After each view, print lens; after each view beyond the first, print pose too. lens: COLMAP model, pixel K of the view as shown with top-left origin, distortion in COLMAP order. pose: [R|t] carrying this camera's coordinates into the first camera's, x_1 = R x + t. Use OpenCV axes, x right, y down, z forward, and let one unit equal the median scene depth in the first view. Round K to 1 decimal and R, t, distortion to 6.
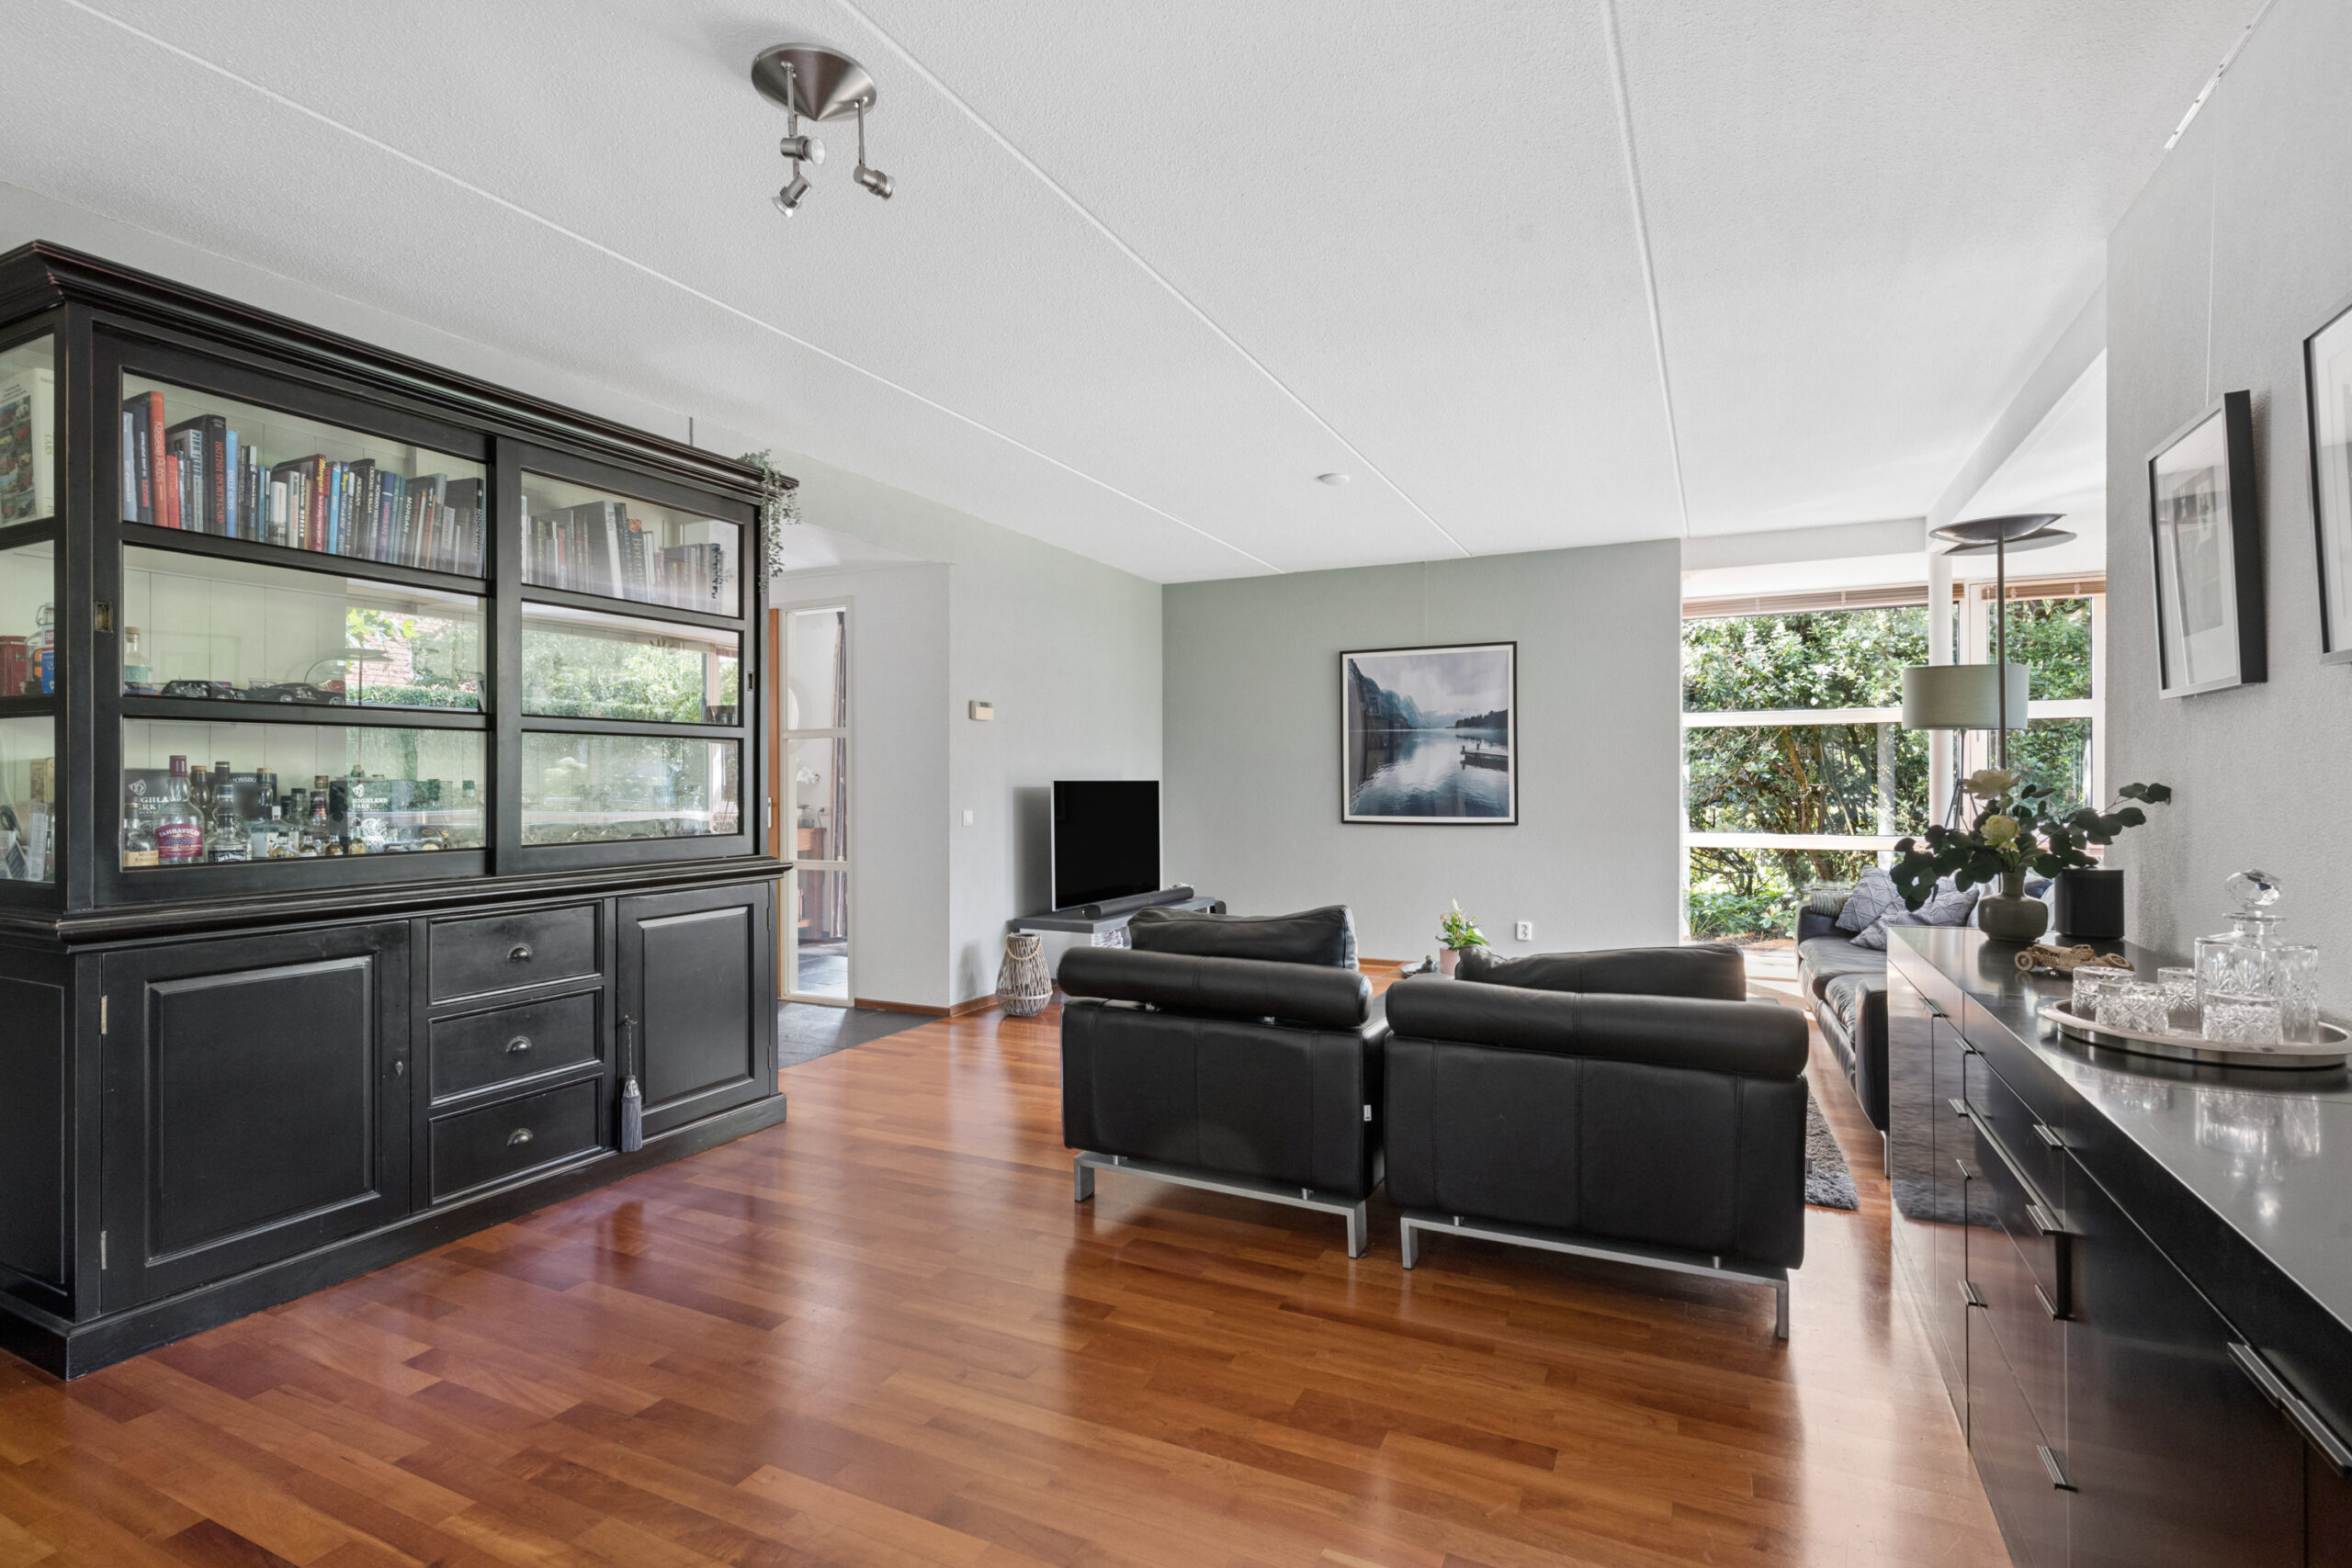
lens RADIAL K [[1125.7, 0, 1176.0], [0, 1125.7, 784.0], [0, 0, 1]] dist [0.000165, 0.000232]
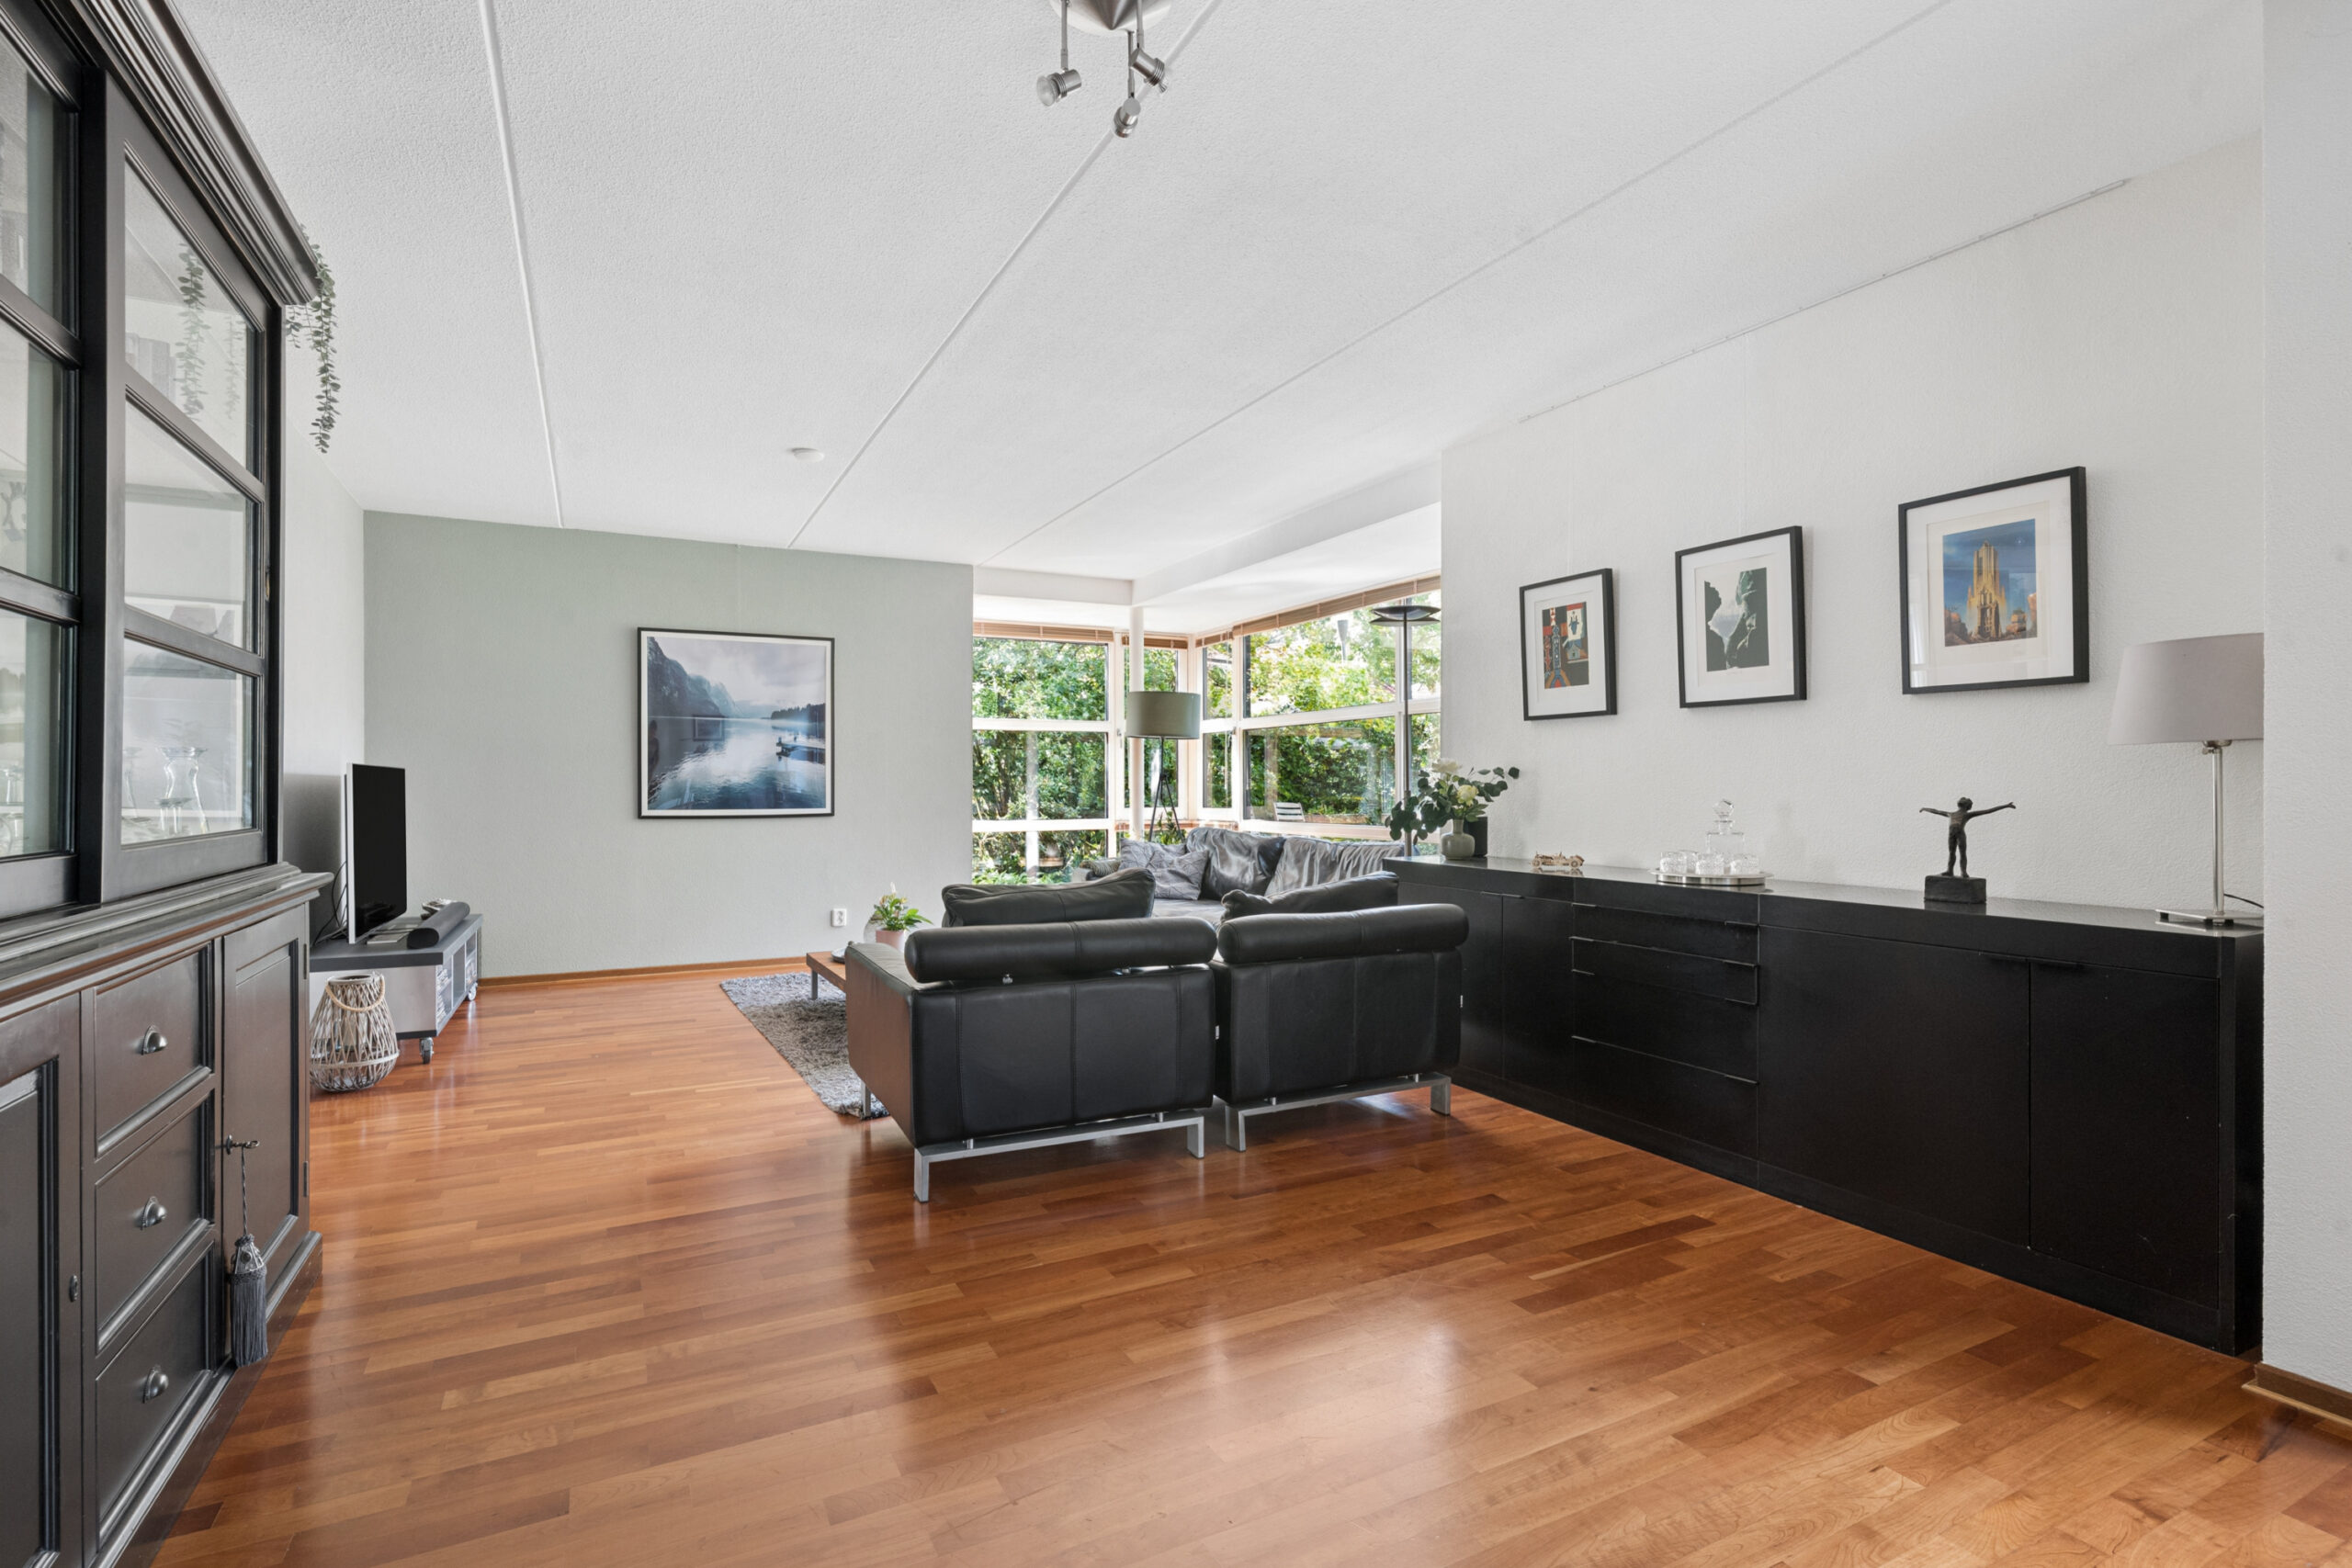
lens RADIAL K [[1125.7, 0, 1176.0], [0, 1125.7, 784.0], [0, 0, 1]] dist [0.000165, 0.000232]
pose [[0.599542, 0.003777, 0.800334, -0.335927], [0.001417, 0.999982, -0.005780, 0.013671], [-0.800342, 0.004600, 0.599526, 0.127214]]
